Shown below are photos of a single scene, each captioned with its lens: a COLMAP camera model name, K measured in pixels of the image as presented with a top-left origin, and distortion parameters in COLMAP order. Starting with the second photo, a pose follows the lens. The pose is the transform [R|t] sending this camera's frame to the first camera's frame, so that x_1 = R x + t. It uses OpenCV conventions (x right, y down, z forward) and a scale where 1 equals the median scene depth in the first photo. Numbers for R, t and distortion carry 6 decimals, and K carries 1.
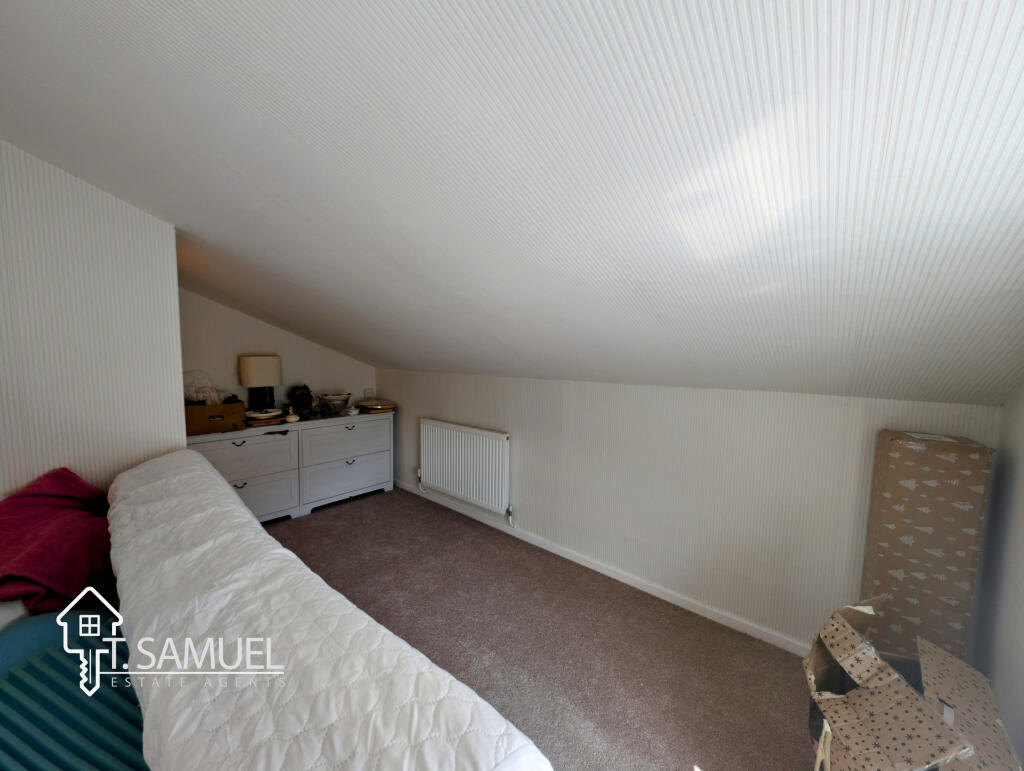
lens RADIAL K [[372.9, 0, 512.0], [0, 372.9, 385.5], [0, 0, 1]] dist [-0.000988, -0.000048]
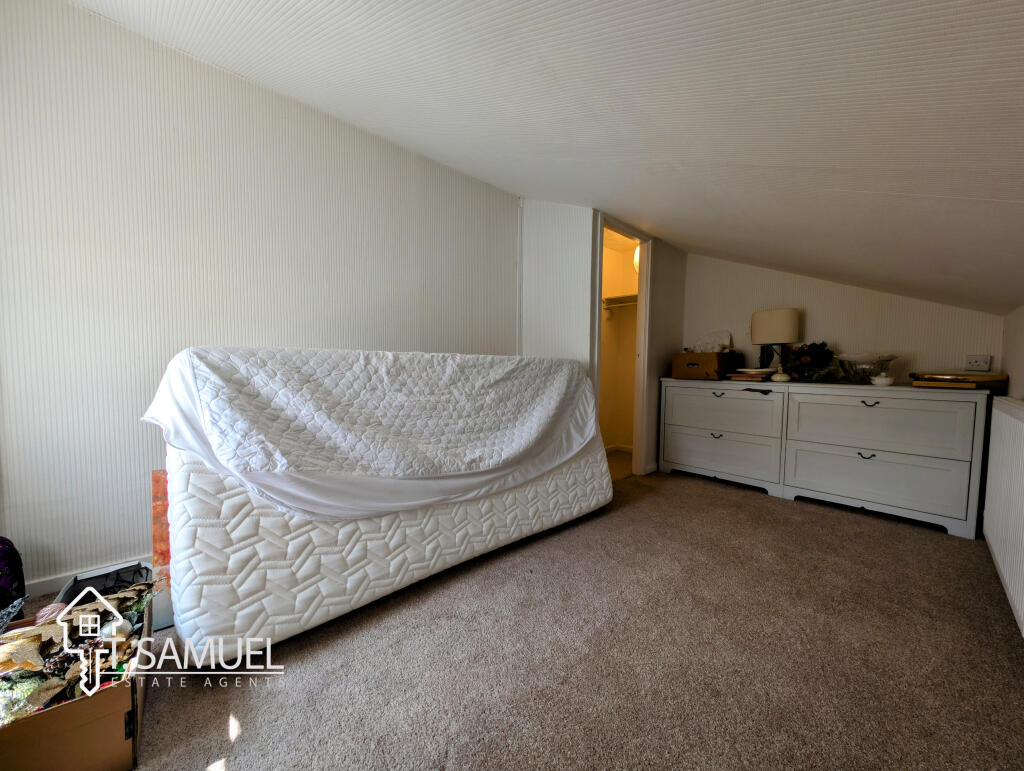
lens RADIAL K [[372.9, 0, 512.0], [0, 372.9, 385.5], [0, 0, 1]] dist [-0.000988, -0.000048]
pose [[-0.099597, 0.040177, -0.994216, 0.313496], [-0.092425, 0.994491, 0.049447, 0.116245], [0.990726, 0.096815, -0.095335, 0.460807]]
